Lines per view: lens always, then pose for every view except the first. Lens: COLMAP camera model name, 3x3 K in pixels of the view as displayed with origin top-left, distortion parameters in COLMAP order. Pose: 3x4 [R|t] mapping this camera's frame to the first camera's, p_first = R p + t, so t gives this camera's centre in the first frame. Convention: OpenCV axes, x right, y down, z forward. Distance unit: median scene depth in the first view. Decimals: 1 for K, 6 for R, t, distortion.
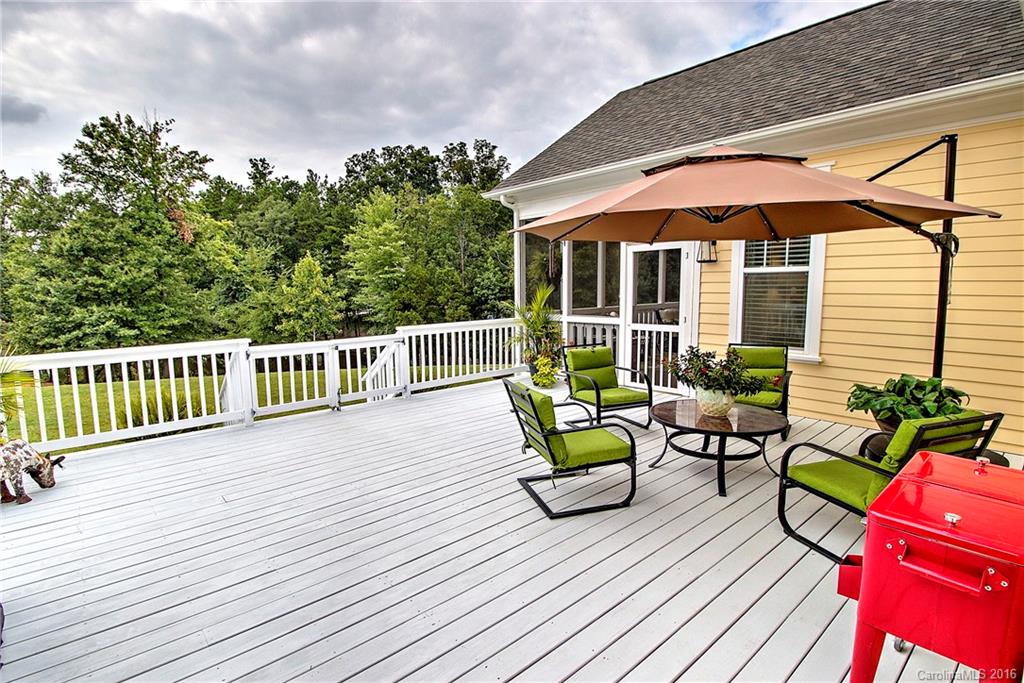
lens RADIAL K [[511.6, 0, 512.0], [0, 511.6, 341.5], [0, 0, 1]] dist [-0.012181, -0.000785]
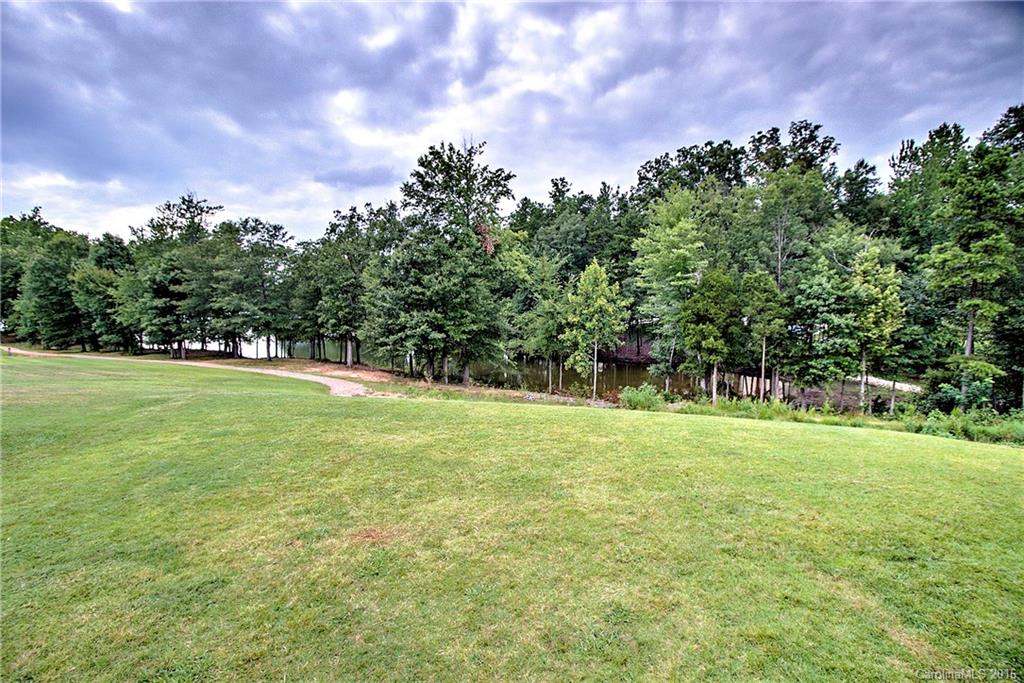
lens RADIAL K [[465.9, 0, 512.0], [0, 465.9, 341.5], [0, 0, 1]] dist [0.030735, -0.035261]
pose [[0.848205, 0.052634, -0.527047, -0.061453], [-0.057992, 0.998297, 0.006365, -0.017302], [0.526484, 0.025166, 0.849812, 0.175923]]
